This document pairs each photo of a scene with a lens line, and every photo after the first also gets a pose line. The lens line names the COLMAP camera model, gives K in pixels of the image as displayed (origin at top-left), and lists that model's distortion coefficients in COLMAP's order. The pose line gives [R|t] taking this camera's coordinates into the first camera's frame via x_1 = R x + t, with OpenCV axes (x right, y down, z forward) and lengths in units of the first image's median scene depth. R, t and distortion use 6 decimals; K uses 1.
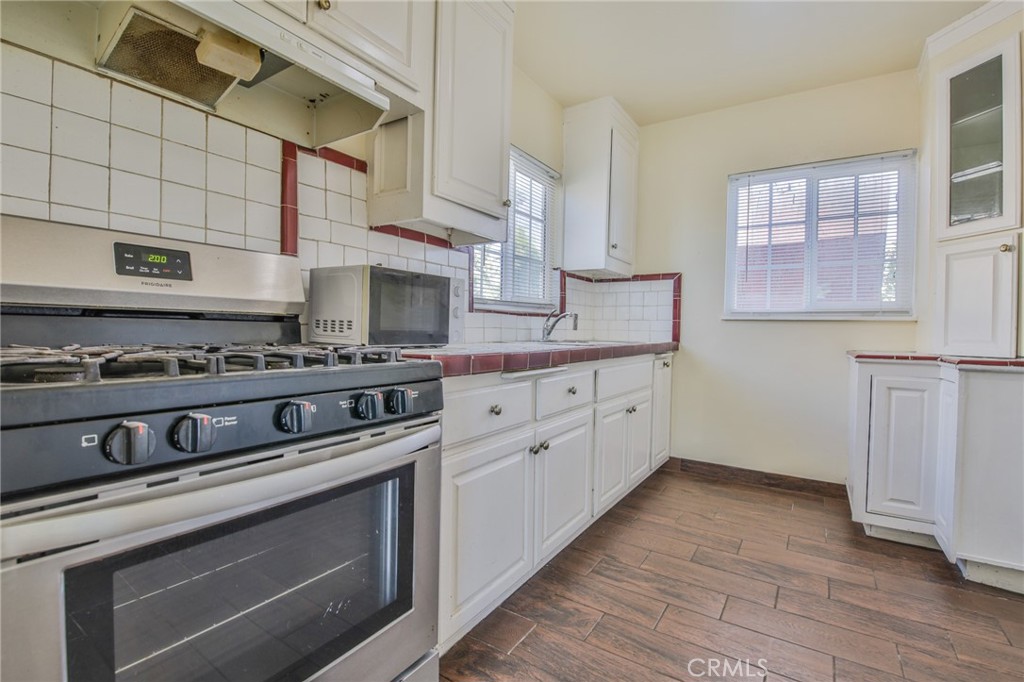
lens RADIAL K [[470.5, 0, 515.2], [0, 470.5, 334.5], [0, 0, 1]] dist [-0.006000, -0.008830]
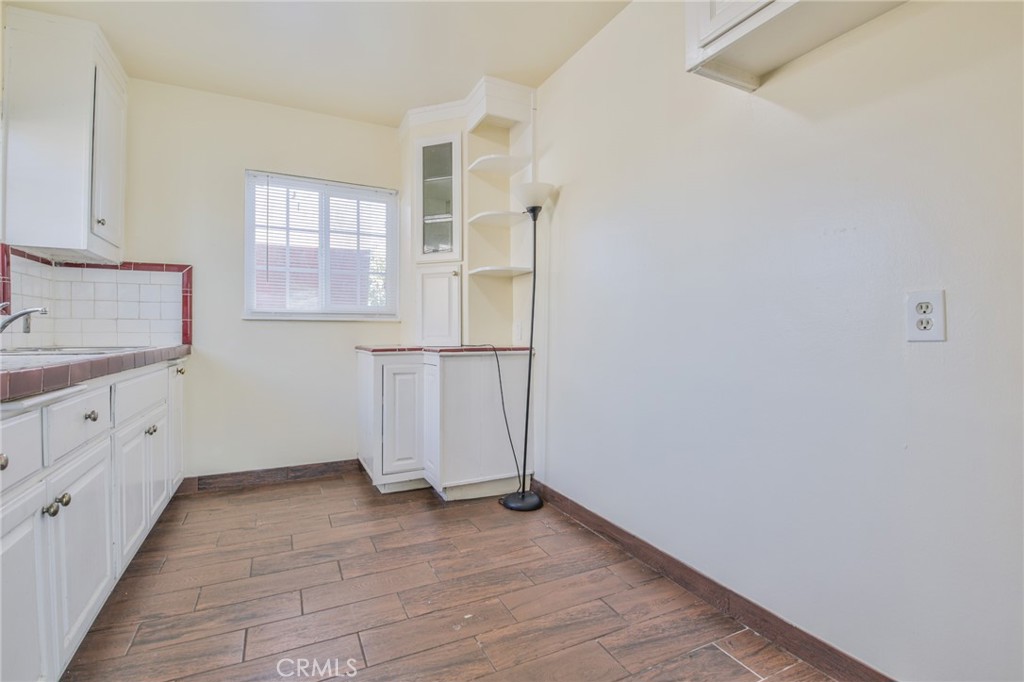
lens RADIAL K [[470.5, 0, 514.2], [0, 470.5, 334.8], [0, 0, 1]] dist [-0.006000, -0.008830]
pose [[0.496994, -0.020216, 0.867518, -0.155397], [0.018762, 0.999745, 0.012549, -0.003029], [-0.867551, 0.010039, 0.497247, 0.066405]]
